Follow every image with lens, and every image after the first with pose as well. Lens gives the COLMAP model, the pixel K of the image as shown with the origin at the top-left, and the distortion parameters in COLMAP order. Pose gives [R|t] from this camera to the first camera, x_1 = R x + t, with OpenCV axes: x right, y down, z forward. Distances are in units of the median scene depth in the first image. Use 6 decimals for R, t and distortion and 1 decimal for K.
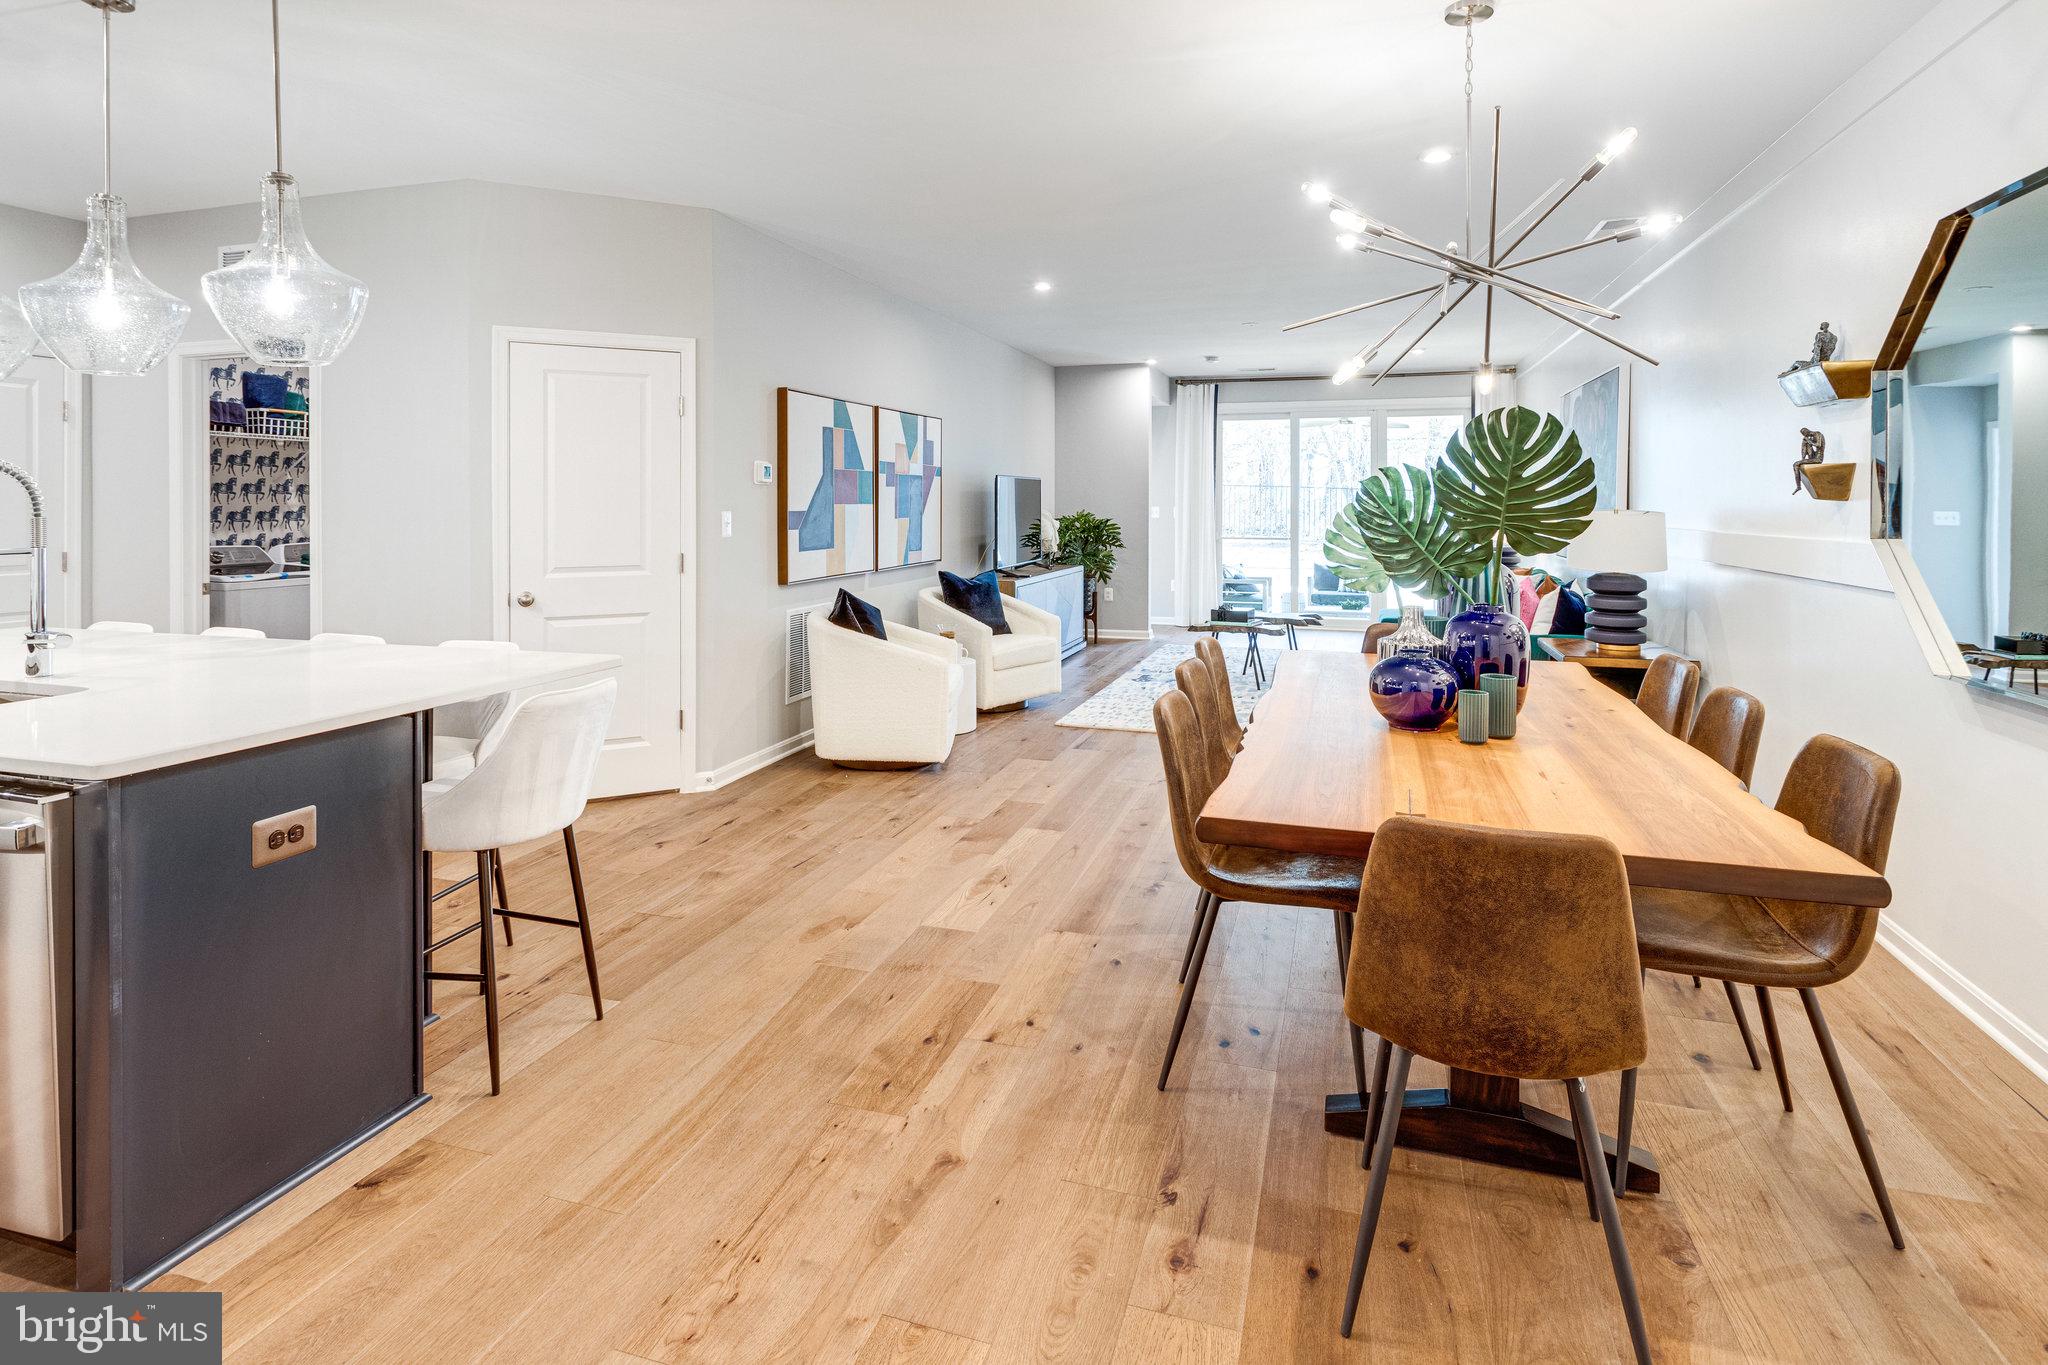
lens RADIAL K [[1005.3, 0, 1034.5], [0, 1005.3, 505.8], [0, 0, 1]] dist [0.000009, 0.000278]
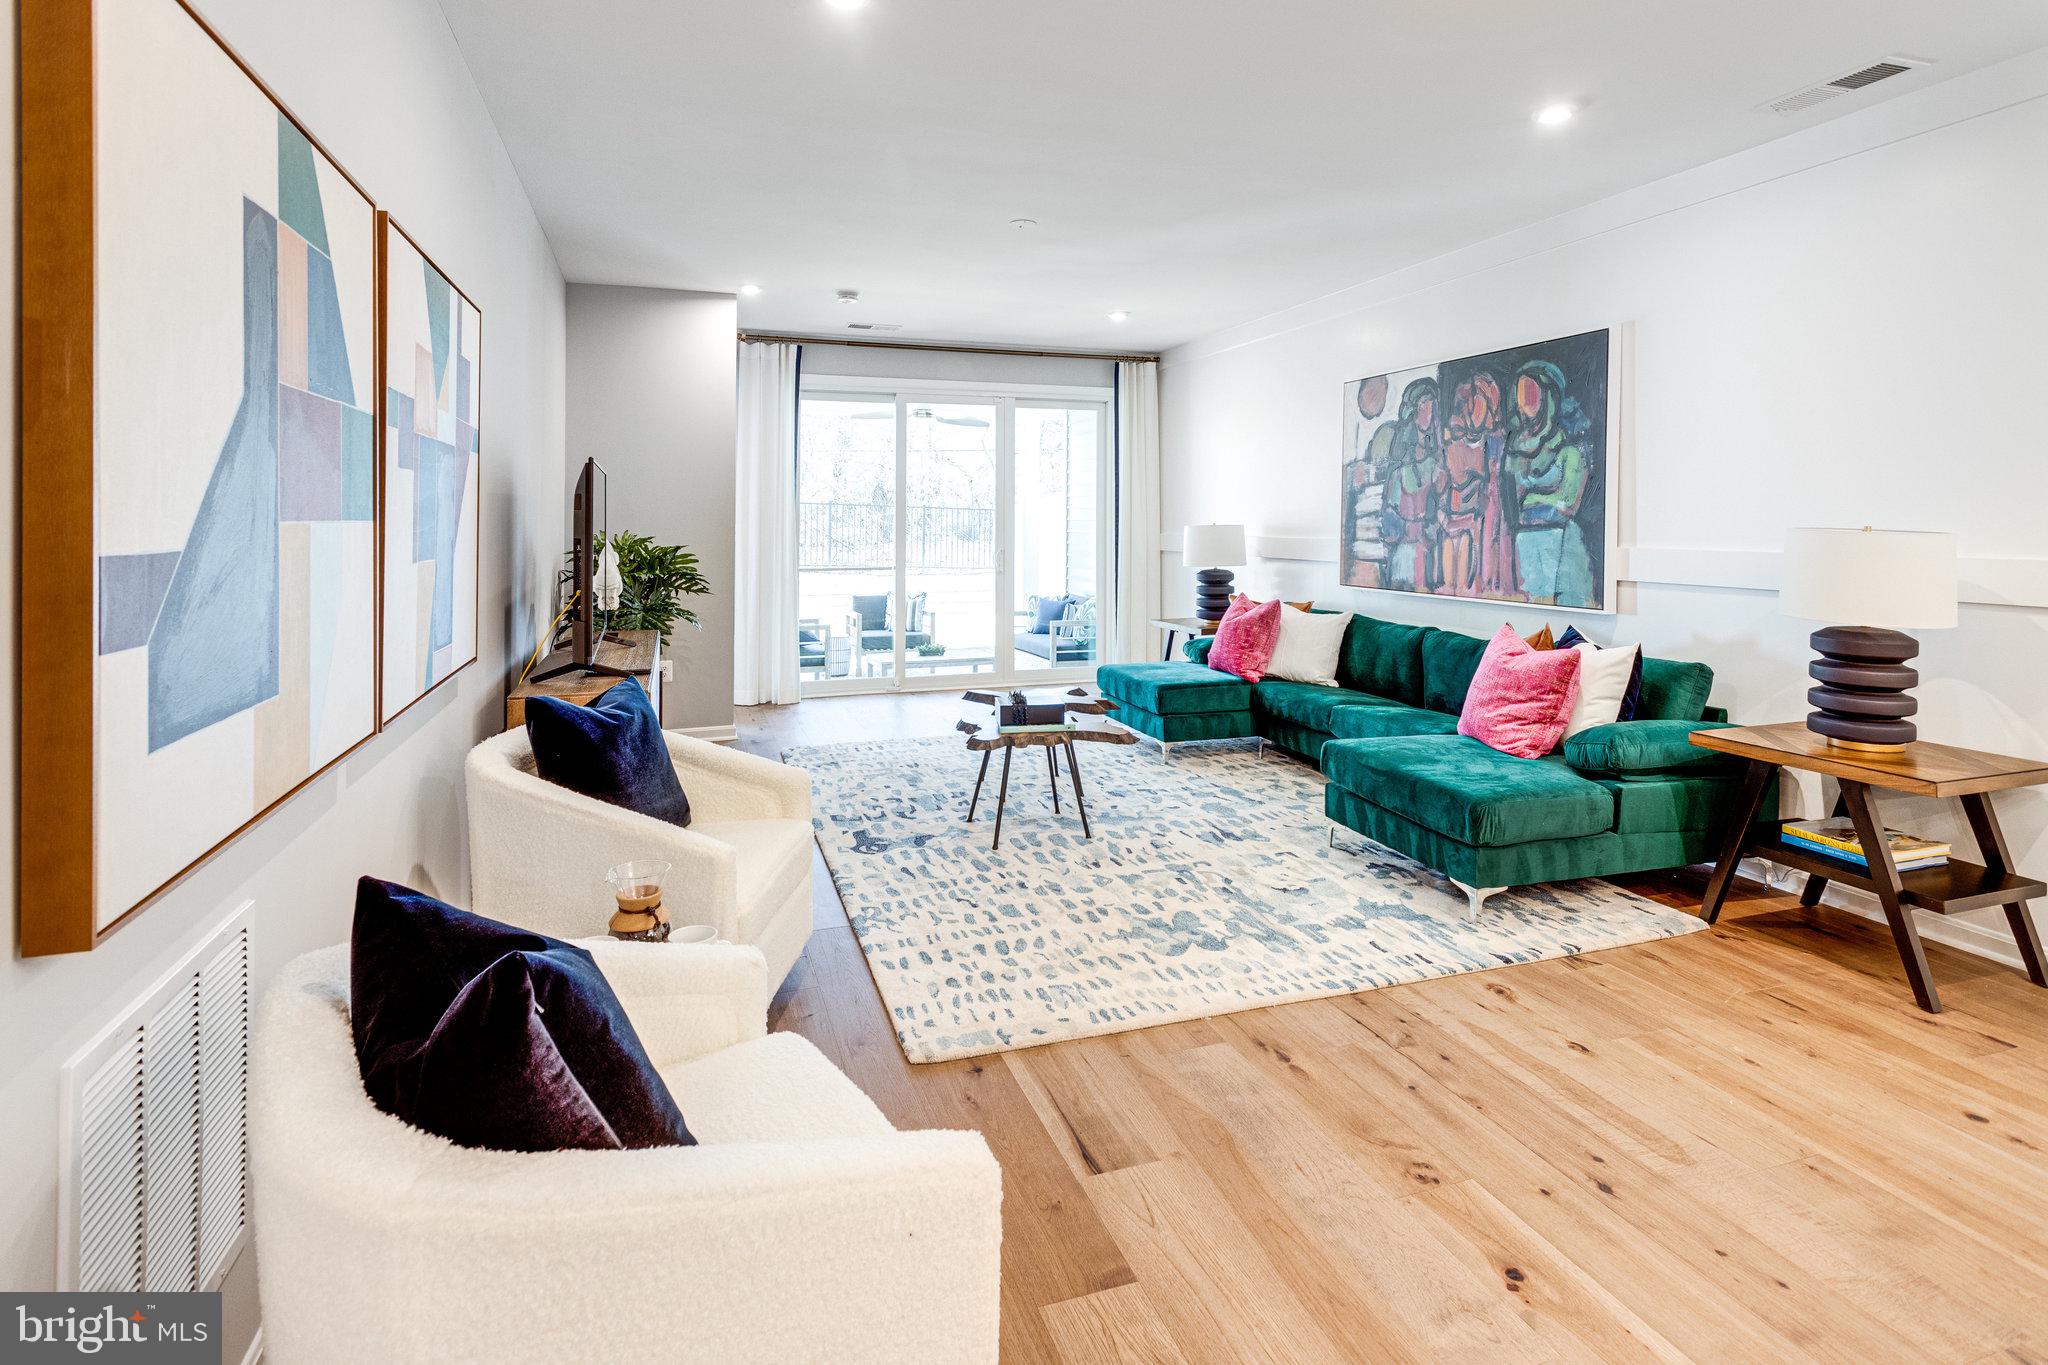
lens RADIAL K [[999.9, 0, 990.5], [0, 999.9, 513.0], [0, 0, 1]] dist [0.001227, 0.001105]
pose [[0.813587, 0.002374, 0.581439, -0.159965], [0.002987, 0.999961, -0.008263, -0.001143], [-0.581436, 0.008459, 0.813548, 0.550942]]
